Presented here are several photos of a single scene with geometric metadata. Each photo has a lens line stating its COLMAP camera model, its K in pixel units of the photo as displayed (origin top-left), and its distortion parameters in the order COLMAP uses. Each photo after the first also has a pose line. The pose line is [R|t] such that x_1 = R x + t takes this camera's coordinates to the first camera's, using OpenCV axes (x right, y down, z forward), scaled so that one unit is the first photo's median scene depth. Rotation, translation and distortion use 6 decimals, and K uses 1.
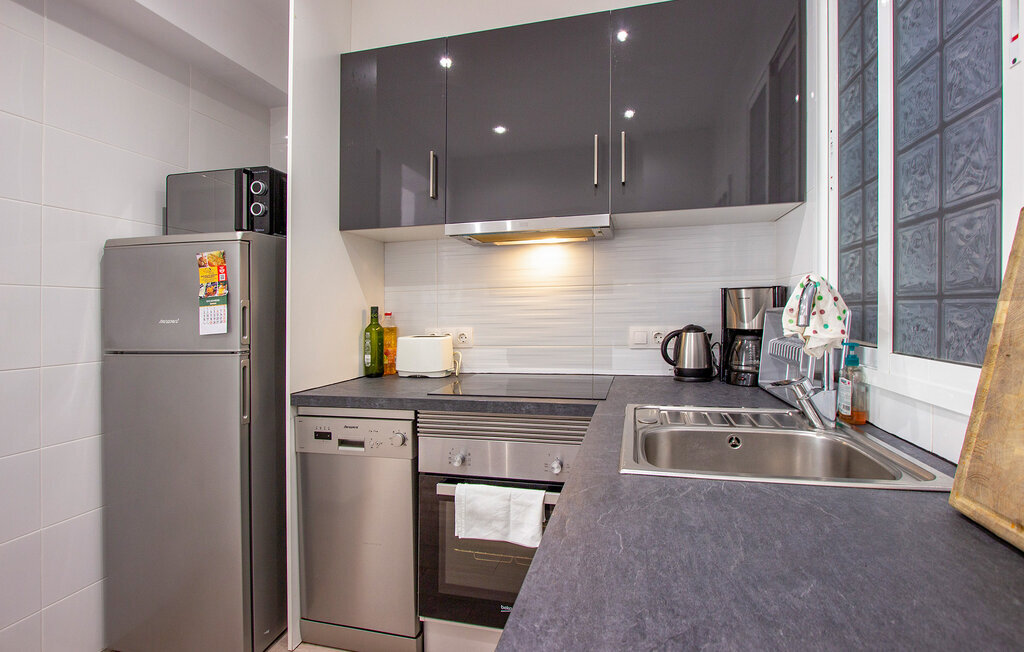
lens RADIAL K [[476.7, 0, 508.3], [0, 476.7, 311.9], [0, 0, 1]] dist [-0.004593, -0.000500]
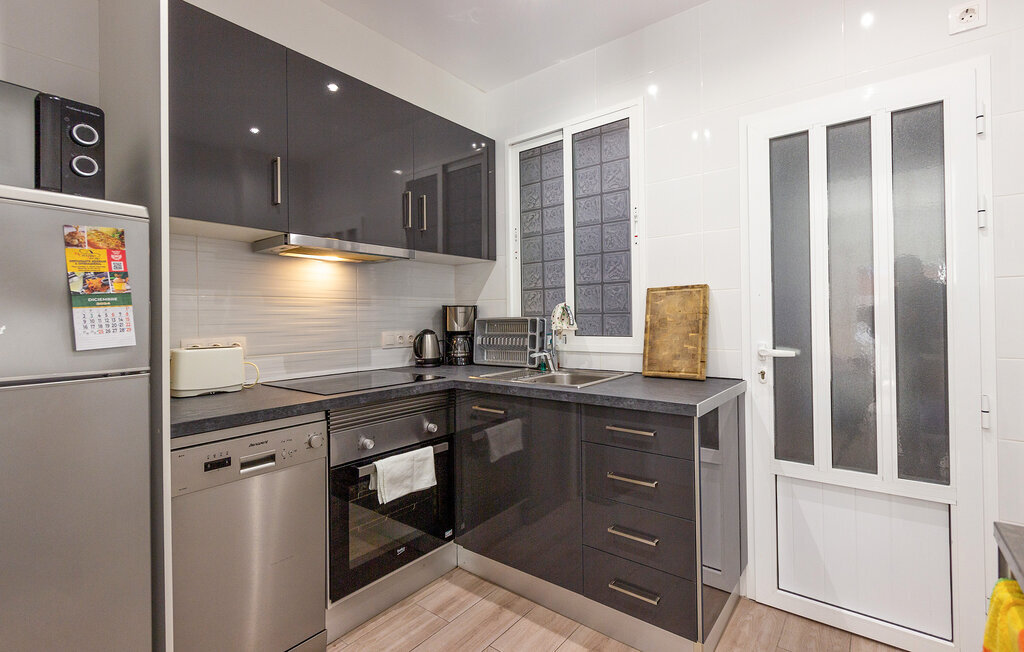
lens RADIAL K [[476.7, 0, 505.0], [0, 476.7, 320.7], [0, 0, 1]] dist [-0.004593, -0.000500]
pose [[0.411979, 0.004984, 0.911180, -0.988863], [0.006272, 0.999946, -0.008305, 0.016211], [-0.911172, 0.009137, 0.411925, 0.192798]]
